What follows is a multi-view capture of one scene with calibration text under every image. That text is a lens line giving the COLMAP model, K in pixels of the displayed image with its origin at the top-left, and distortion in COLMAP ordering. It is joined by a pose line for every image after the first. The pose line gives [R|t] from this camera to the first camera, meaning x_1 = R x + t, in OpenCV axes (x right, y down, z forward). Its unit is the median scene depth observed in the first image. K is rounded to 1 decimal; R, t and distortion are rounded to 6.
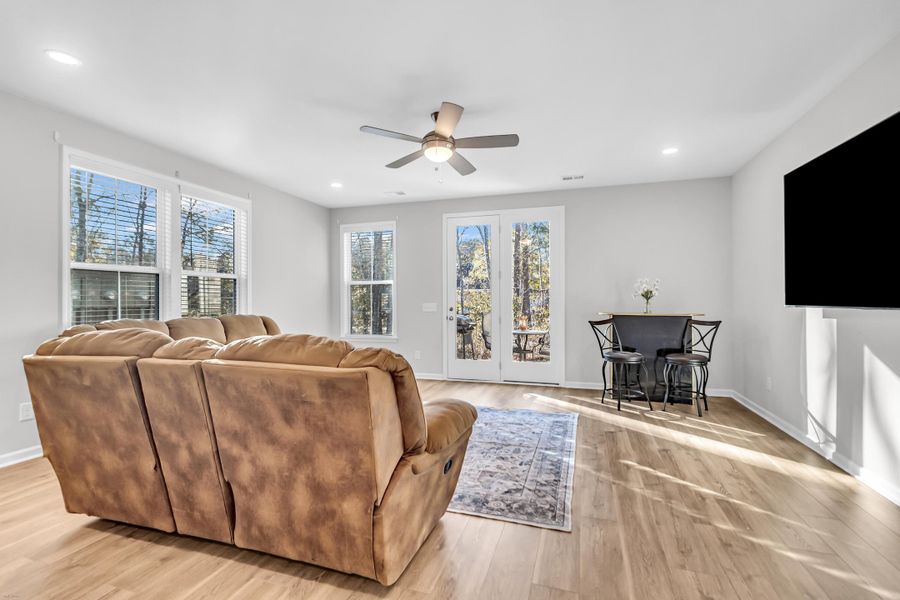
lens RADIAL K [[421.1, 0, 447.6], [0, 421.1, 298.0], [0, 0, 1]] dist [-0.000350, -0.000191]
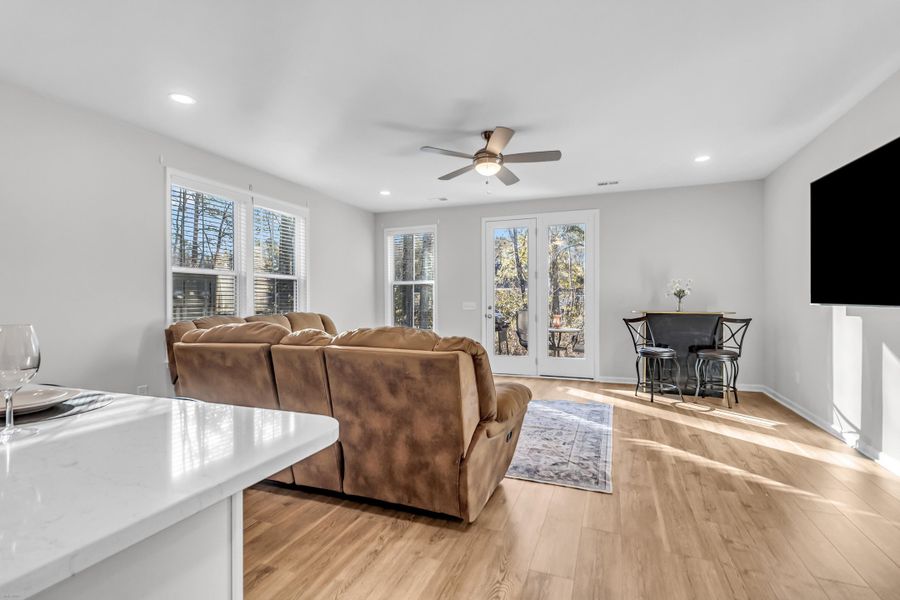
lens RADIAL K [[426.9, 0, 450.0], [0, 426.9, 300.0], [0, 0, 1]] dist [0.001686, 0.000705]
pose [[0.998603, -0.000237, -0.052841, -0.065328], [0.000629, 0.999972, 0.007401, -0.001475], [0.052838, -0.007423, 0.998576, -0.147420]]
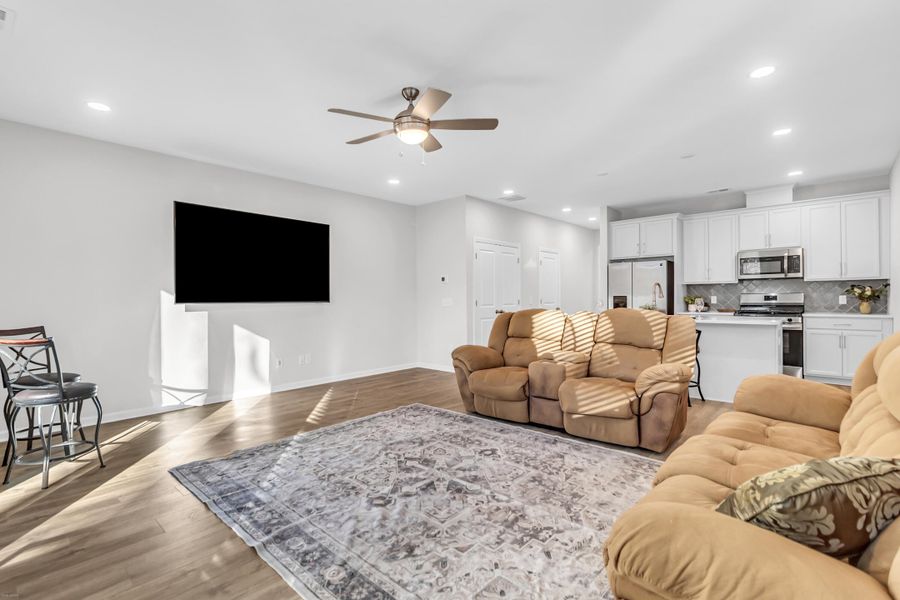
lens RADIAL K [[419.3, 0, 449.8], [0, 419.3, 297.1], [0, 0, 1]] dist [0.000384, -0.011518]
pose [[-0.915269, 0.012825, 0.402640, -0.480878], [0.009316, 0.999900, -0.010672, 0.020059], [-0.402736, -0.006017, -0.915296, 1.886633]]
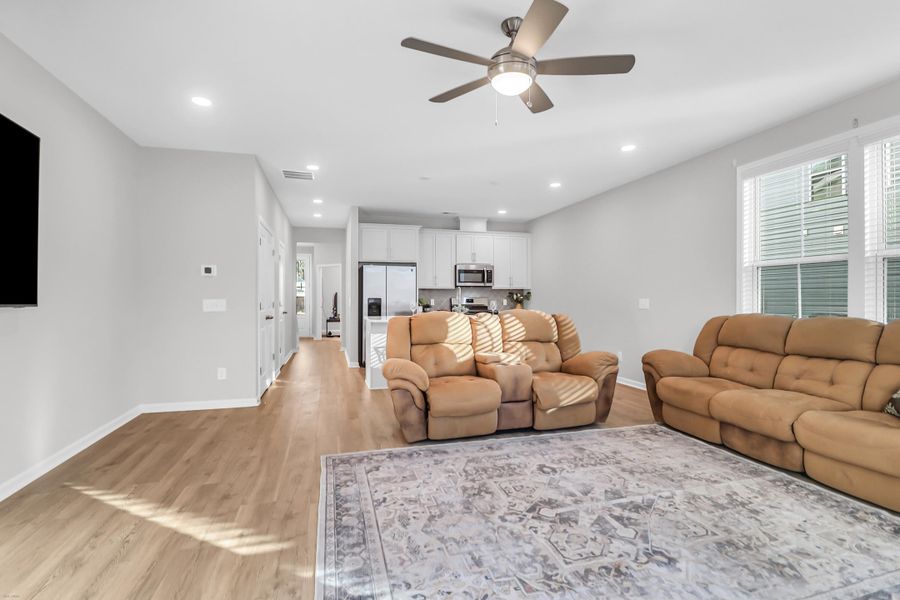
lens RADIAL K [[419.3, 0, 449.8], [0, 419.3, 297.1], [0, 0, 1]] dist [0.000384, -0.011518]
pose [[-0.829095, 0.002716, -0.559100, 0.472370], [0.008572, 0.999932, -0.007855, 0.013678], [0.559041, -0.011305, -0.829063, 1.585518]]
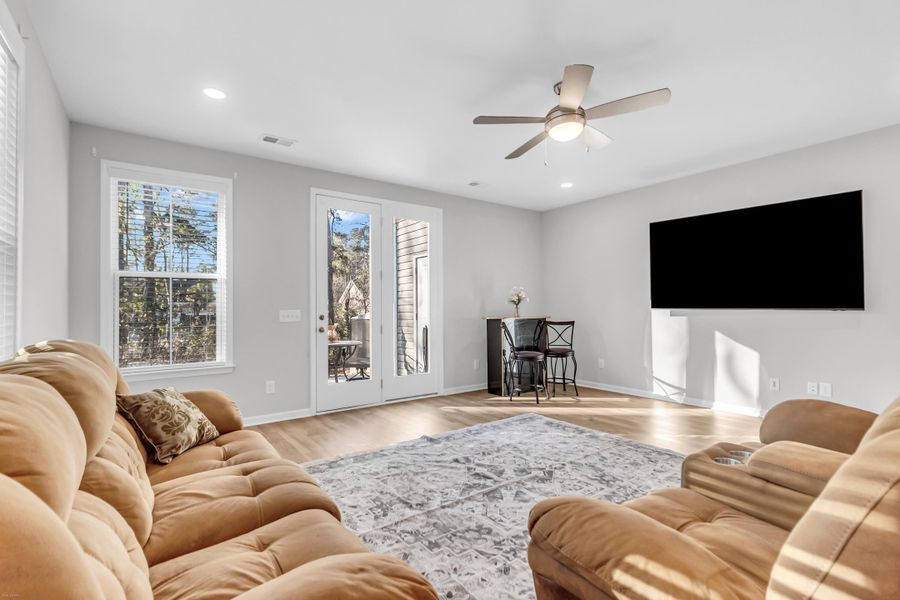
lens RADIAL K [[421.5, 0, 450.0], [0, 421.5, 300.0], [0, 0, 1]] dist [0.000282, 0.000050]
pose [[0.581339, 0.012782, 0.813561, -0.882157], [-0.002950, 0.999903, -0.013602, 0.009329], [-0.813656, 0.005507, 0.581320, 0.731855]]
